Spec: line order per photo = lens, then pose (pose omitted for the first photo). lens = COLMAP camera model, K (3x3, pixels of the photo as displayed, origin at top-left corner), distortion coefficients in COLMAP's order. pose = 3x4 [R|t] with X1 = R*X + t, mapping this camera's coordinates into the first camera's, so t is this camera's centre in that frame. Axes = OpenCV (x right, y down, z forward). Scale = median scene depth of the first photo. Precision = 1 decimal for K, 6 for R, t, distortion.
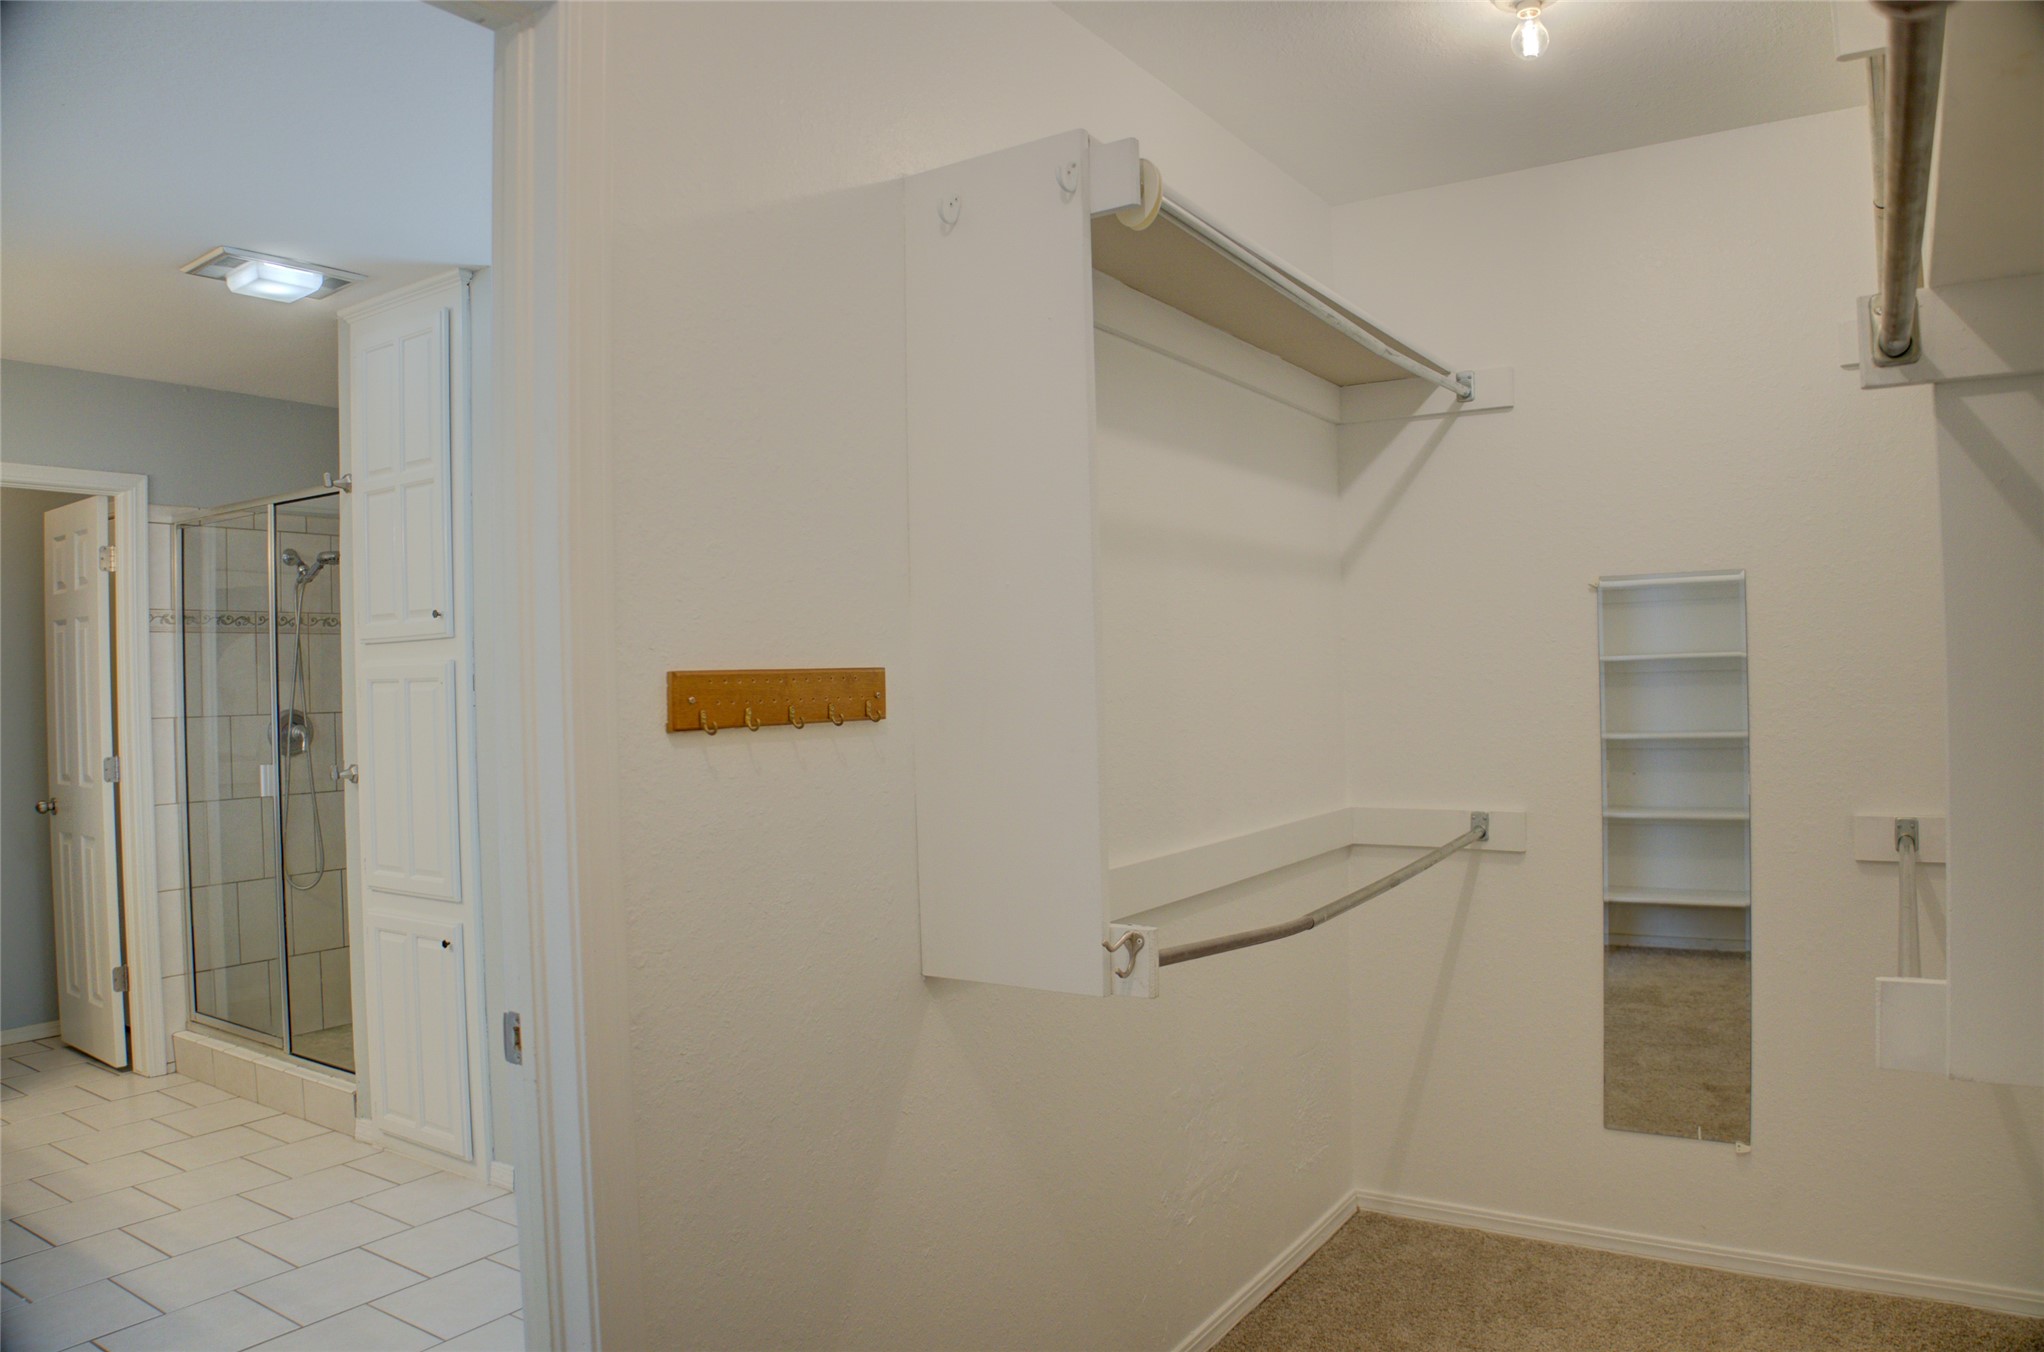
lens RADIAL K [[1374.4, 0, 1027.6], [0, 1374.4, 686.1], [0, 0, 1]] dist [-0.116615, 0.027631]
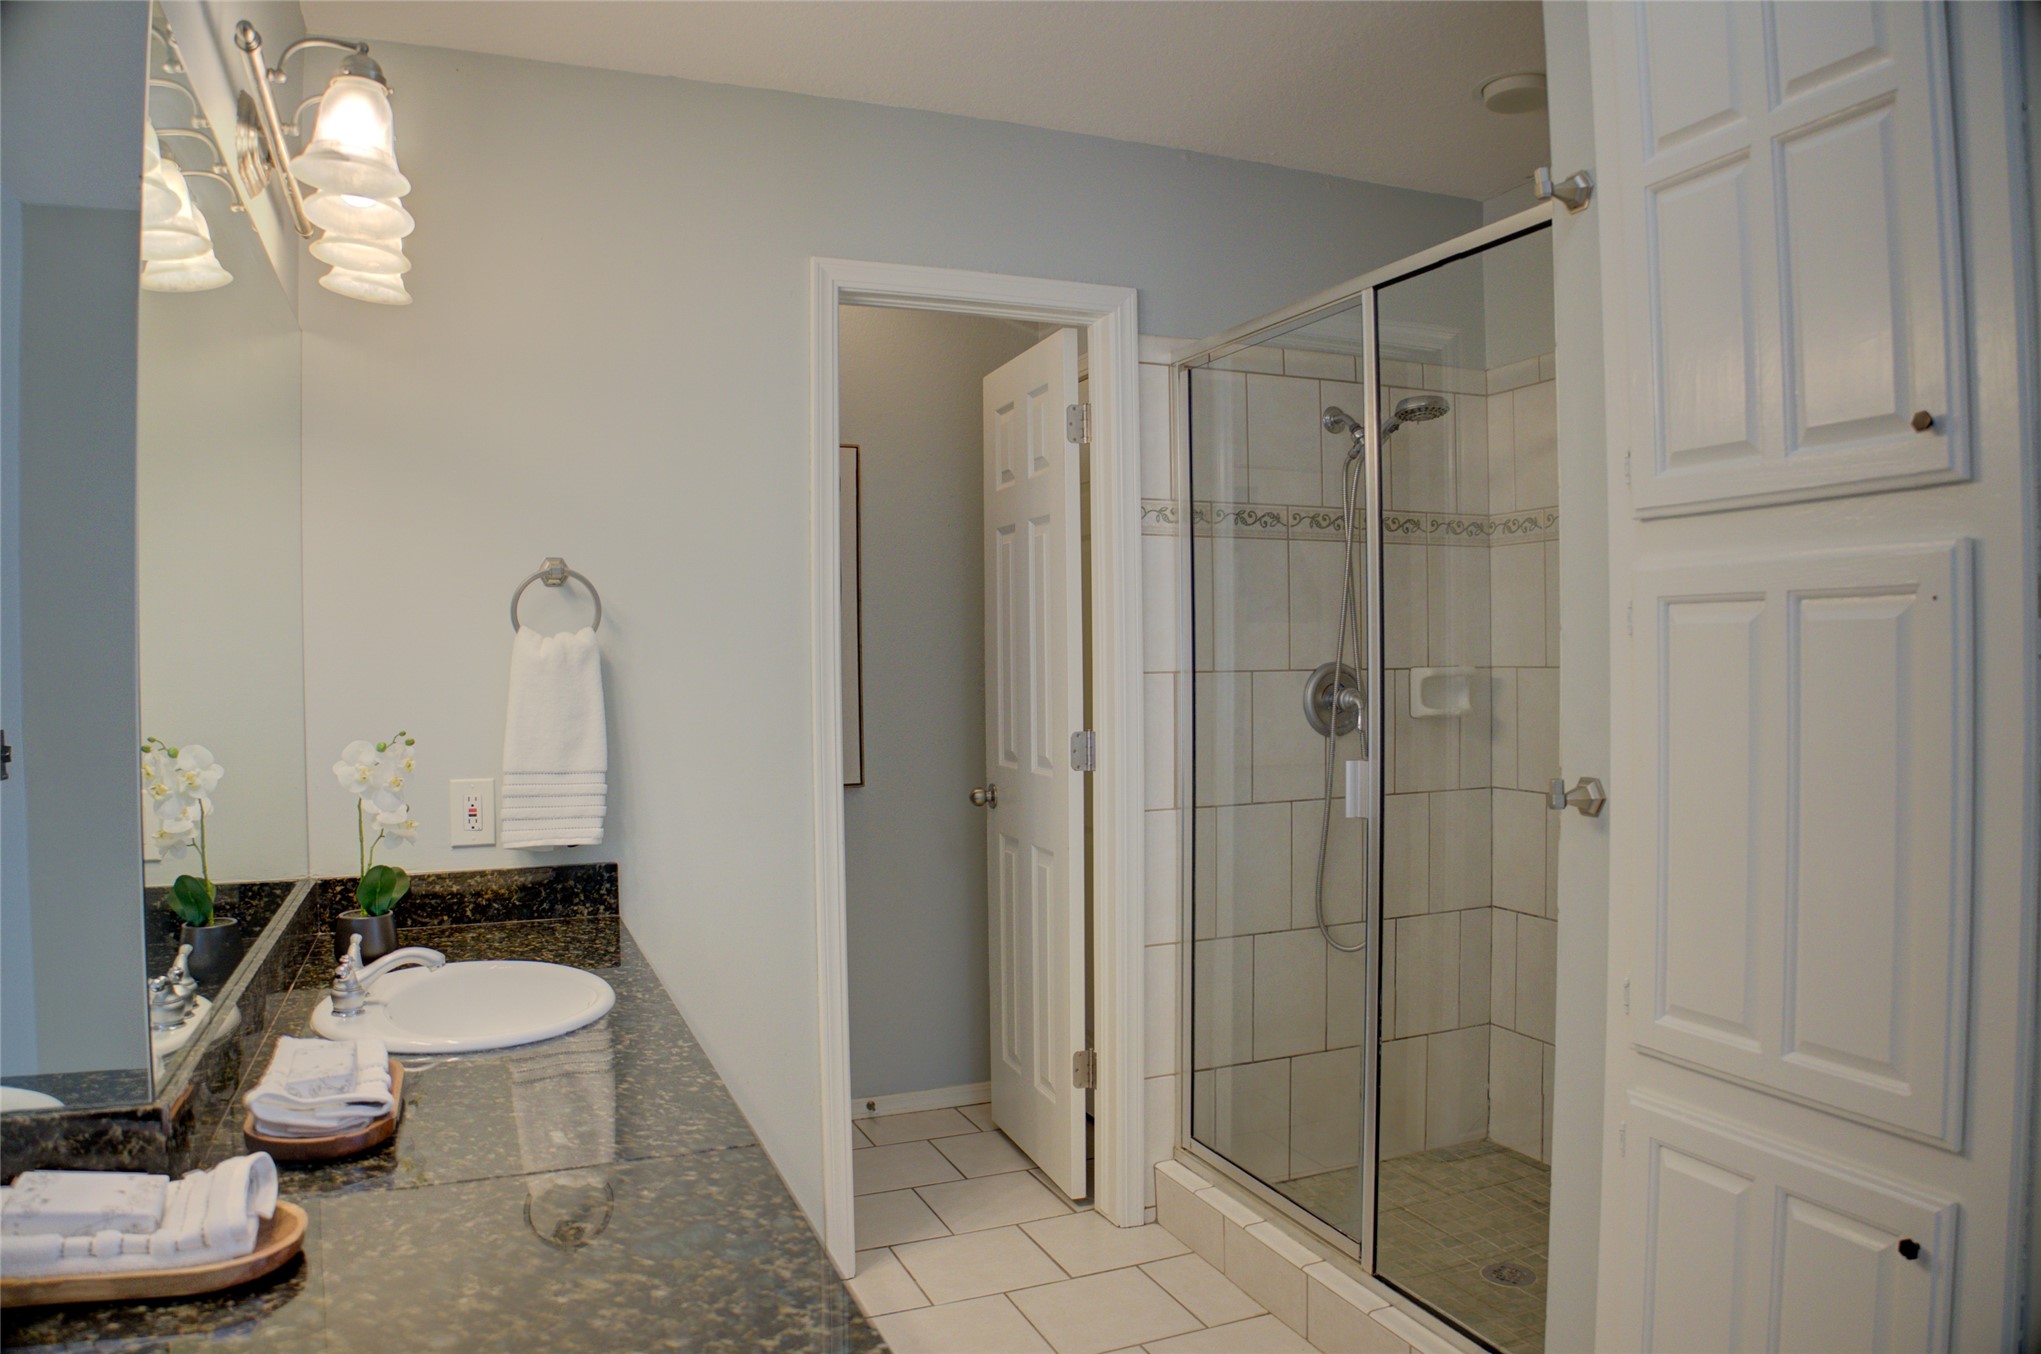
lens RADIAL K [[1372.4, 0, 1026.1], [0, 1372.4, 687.1], [0, 0, 1]] dist [-0.116615, 0.027631]
pose [[0.832722, 0.025202, -0.553117, -0.344876], [-0.009238, 0.999457, 0.031630, 0.010964], [0.553614, -0.021229, 0.832503, 0.413611]]
